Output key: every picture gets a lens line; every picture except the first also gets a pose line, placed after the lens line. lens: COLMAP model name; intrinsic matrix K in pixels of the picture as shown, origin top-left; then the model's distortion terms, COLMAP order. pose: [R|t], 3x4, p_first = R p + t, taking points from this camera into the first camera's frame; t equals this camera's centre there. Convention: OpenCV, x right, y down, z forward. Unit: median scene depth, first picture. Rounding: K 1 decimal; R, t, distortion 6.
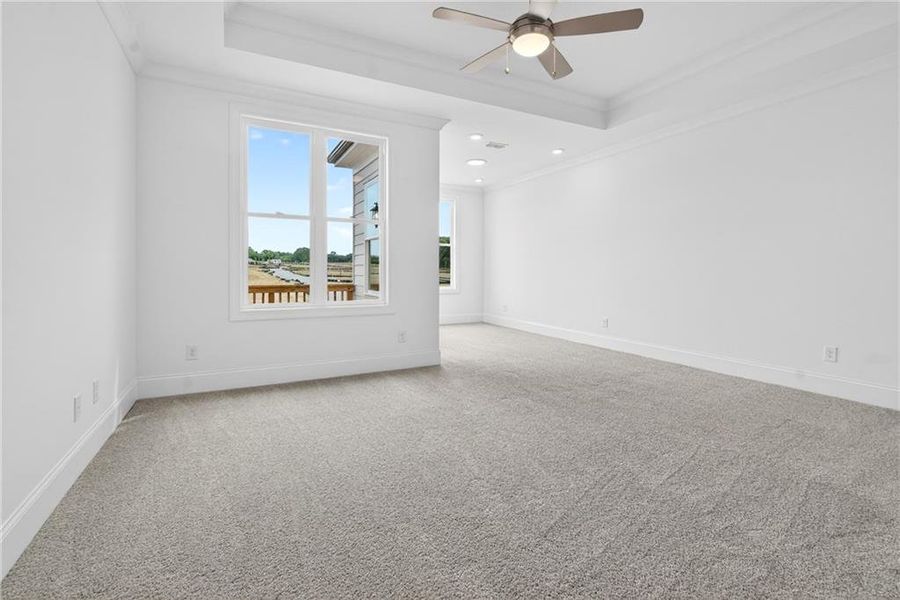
lens RADIAL K [[405.3, 0, 443.1], [0, 405.3, 276.0], [0, 0, 1]] dist [0.005985, -0.004378]
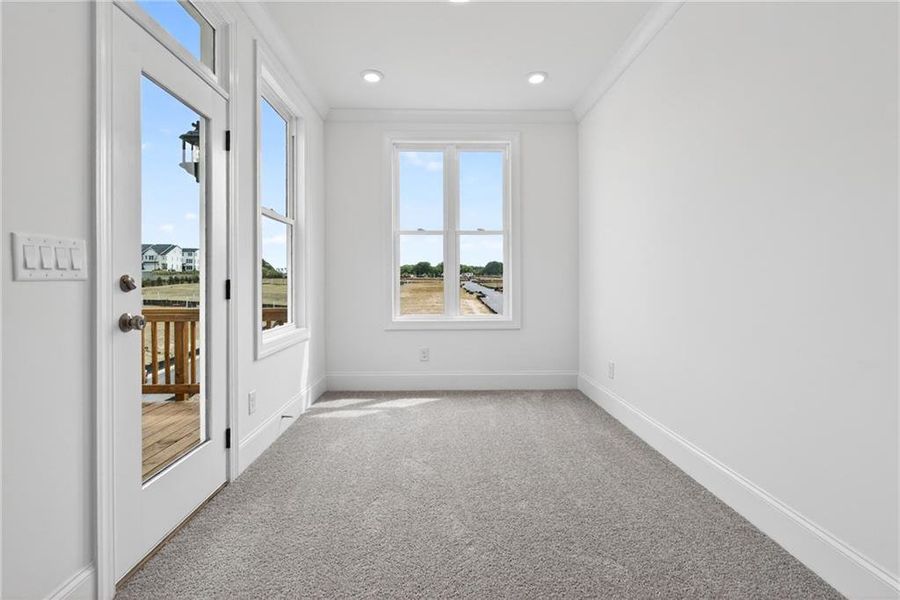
lens RADIAL K [[405.3, 0, 456.4], [0, 405.3, 292.4], [0, 0, 1]] dist [0.005985, -0.004378]
pose [[0.906187, 0.006014, -0.422835, 0.227279], [-0.001854, 0.999946, 0.010250, -0.001904], [0.422873, -0.008504, 0.906149, 0.143194]]
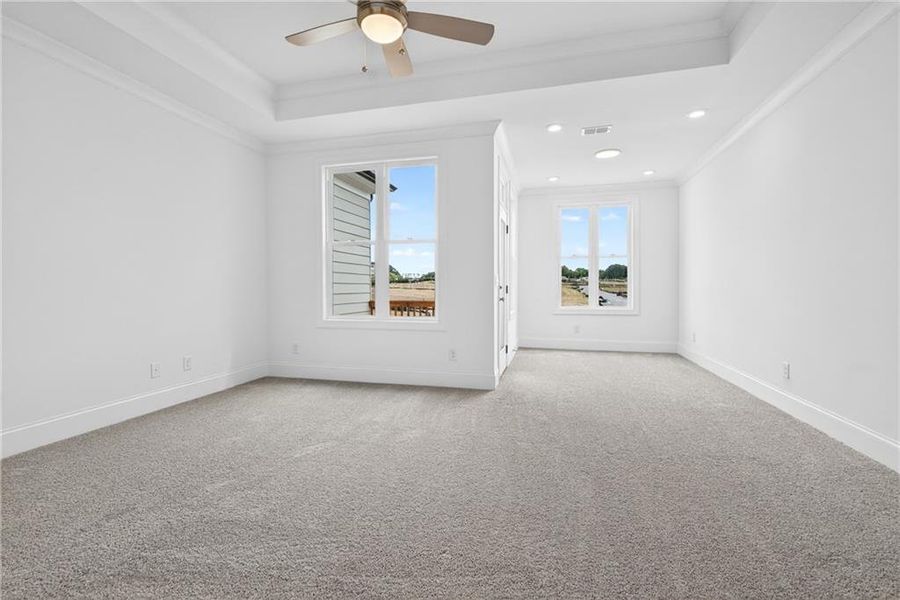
lens RADIAL K [[405.3, 0, 454.0], [0, 405.3, 297.1], [0, 0, 1]] dist [0.005985, -0.004378]
pose [[0.748314, 0.011814, -0.663239, 0.237042], [-0.005208, 0.999915, 0.011936, -0.001438], [0.663324, -0.005478, 0.748312, 0.113818]]
